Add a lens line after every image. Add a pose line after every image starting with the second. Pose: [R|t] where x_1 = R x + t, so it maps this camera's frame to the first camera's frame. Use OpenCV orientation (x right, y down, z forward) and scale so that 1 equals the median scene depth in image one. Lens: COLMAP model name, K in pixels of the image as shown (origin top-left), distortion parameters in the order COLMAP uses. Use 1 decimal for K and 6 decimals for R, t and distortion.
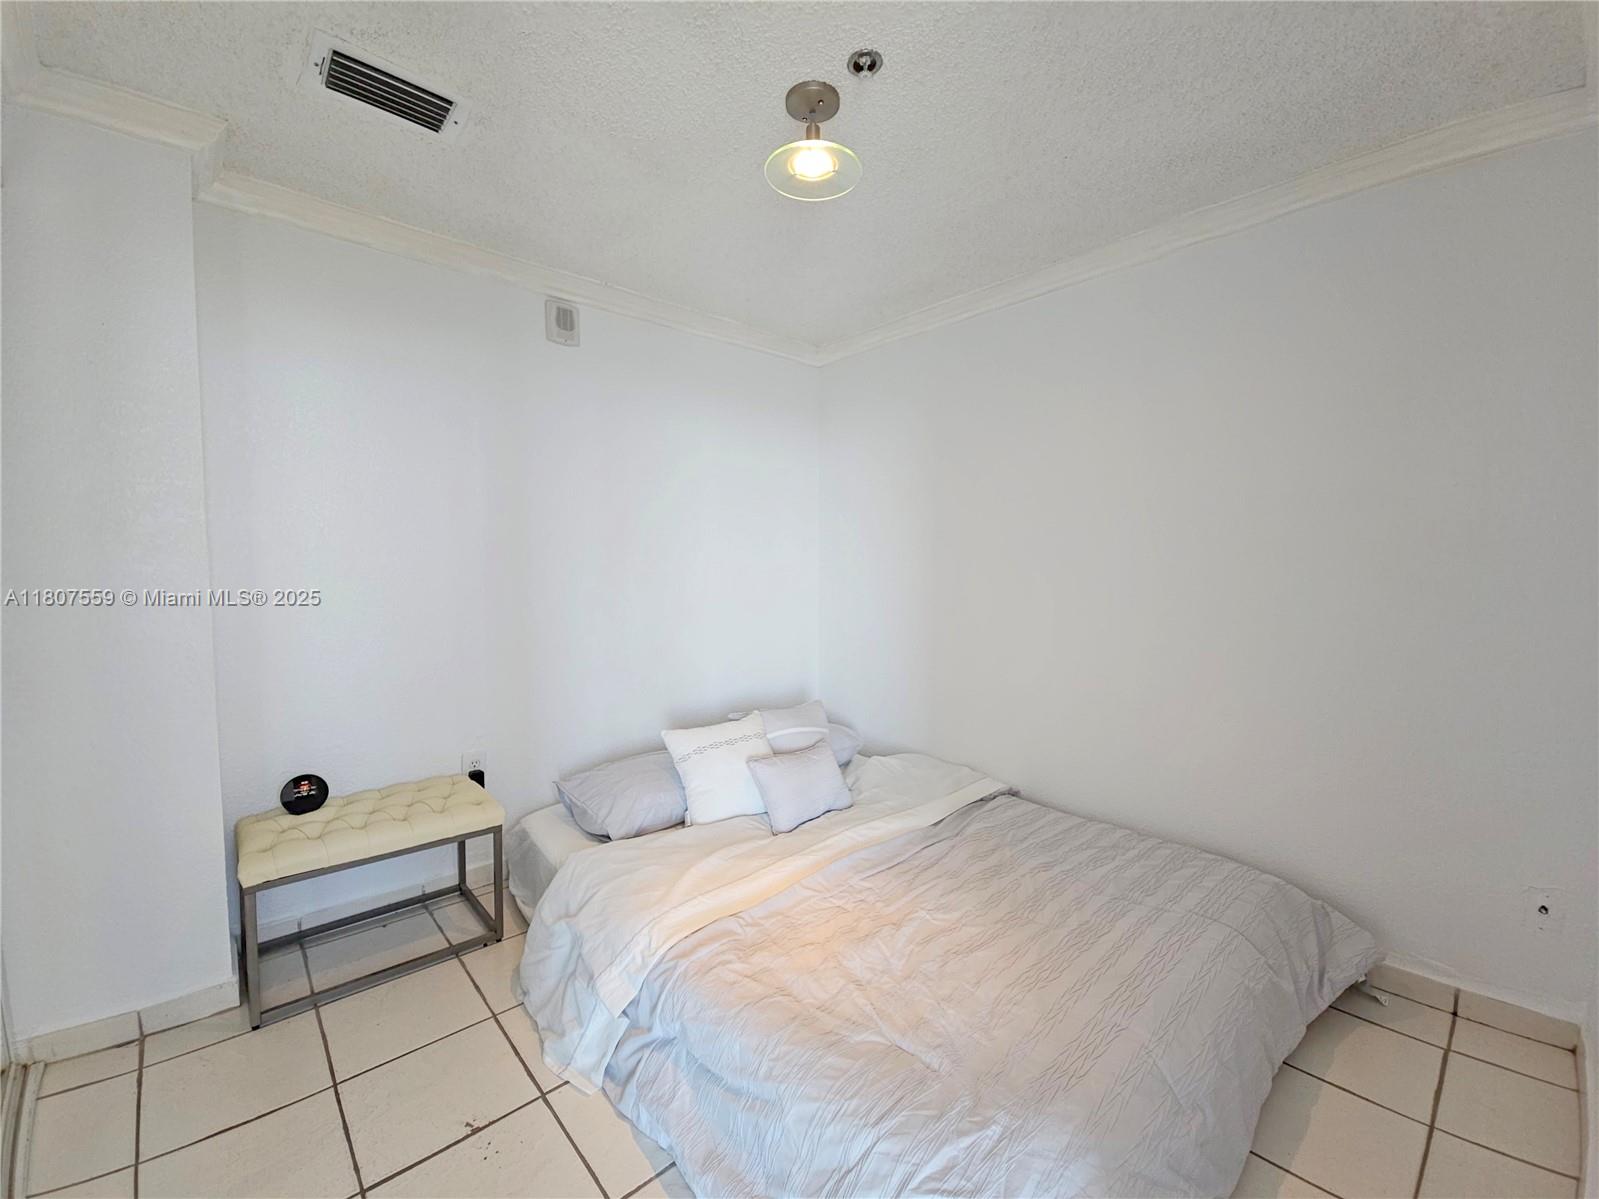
lens RADIAL K [[649.8, 0, 807.7], [0, 649.8, 596.9], [0, 0, 1]] dist [0.000758, -0.005795]
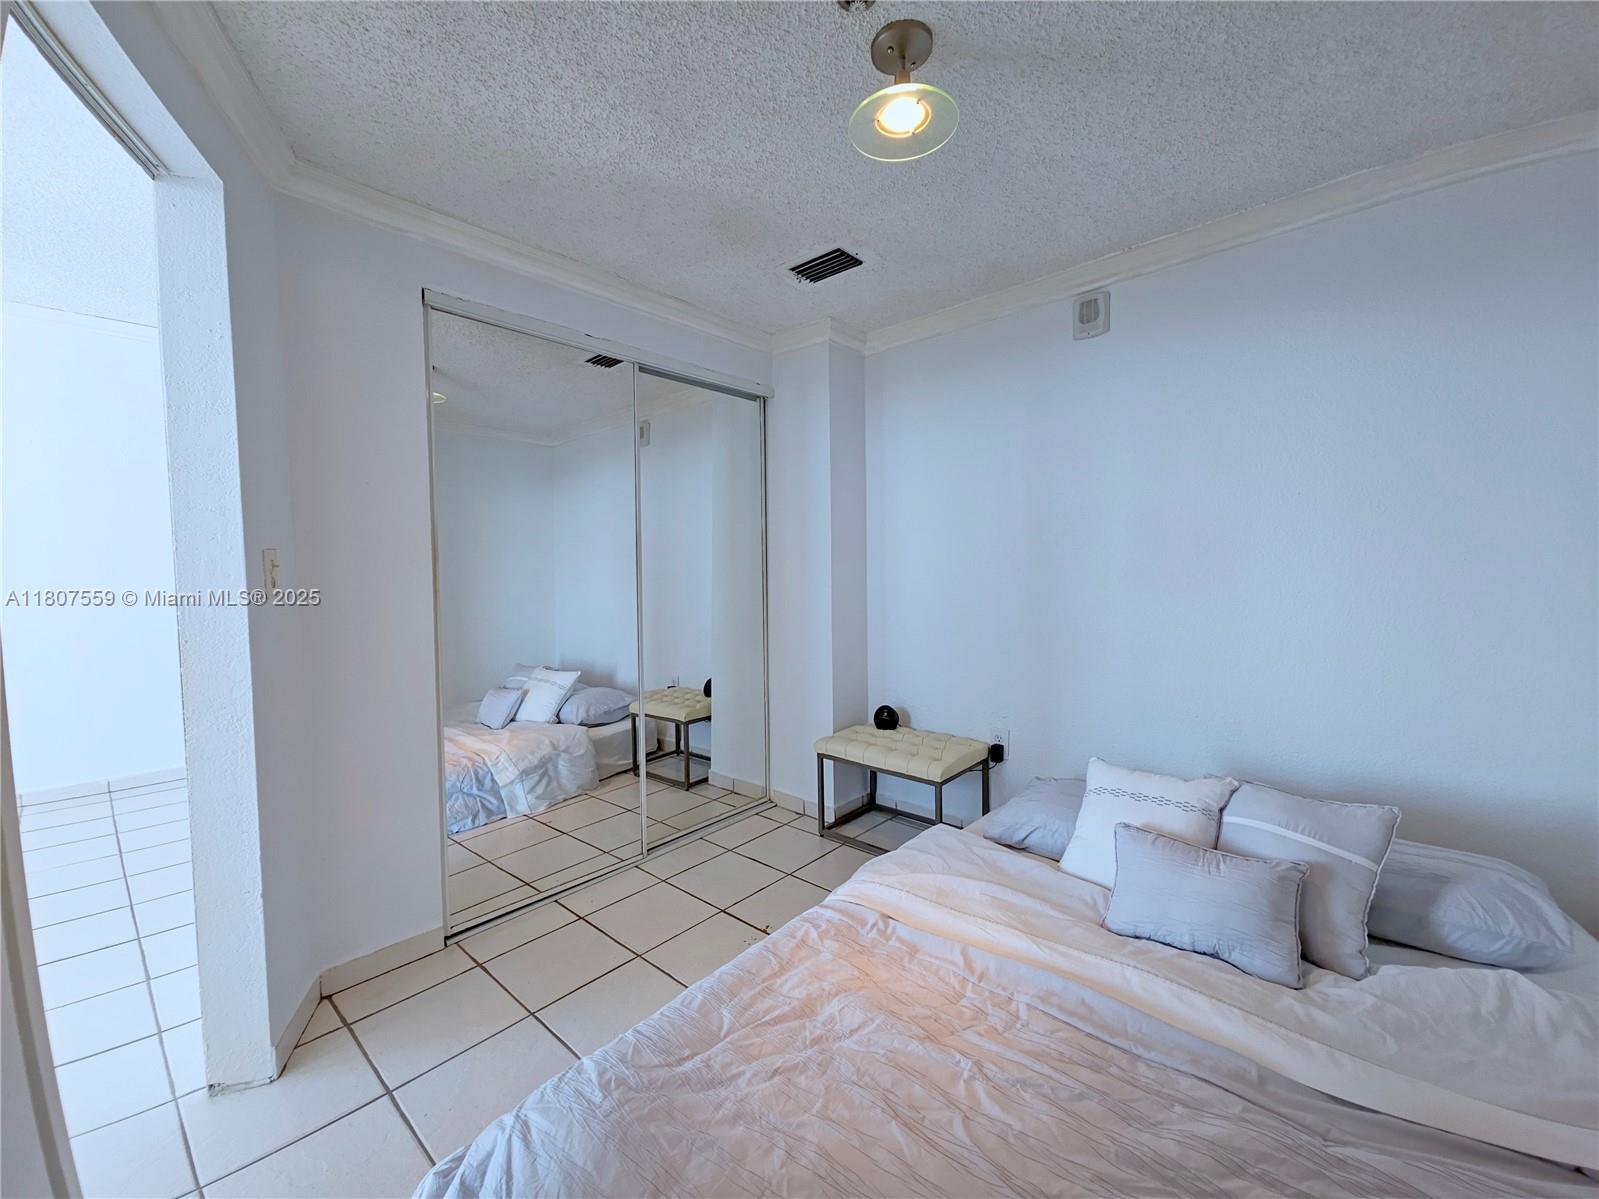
lens RADIAL K [[649.8, 0, 807.7], [0, 649.8, 596.9], [0, 0, 1]] dist [0.000758, -0.005795]
pose [[0.098368, 0.039446, -0.994368, 0.749998], [-0.029833, 0.998882, 0.036674, -0.035856], [0.994703, 0.026058, 0.099435, 0.667051]]
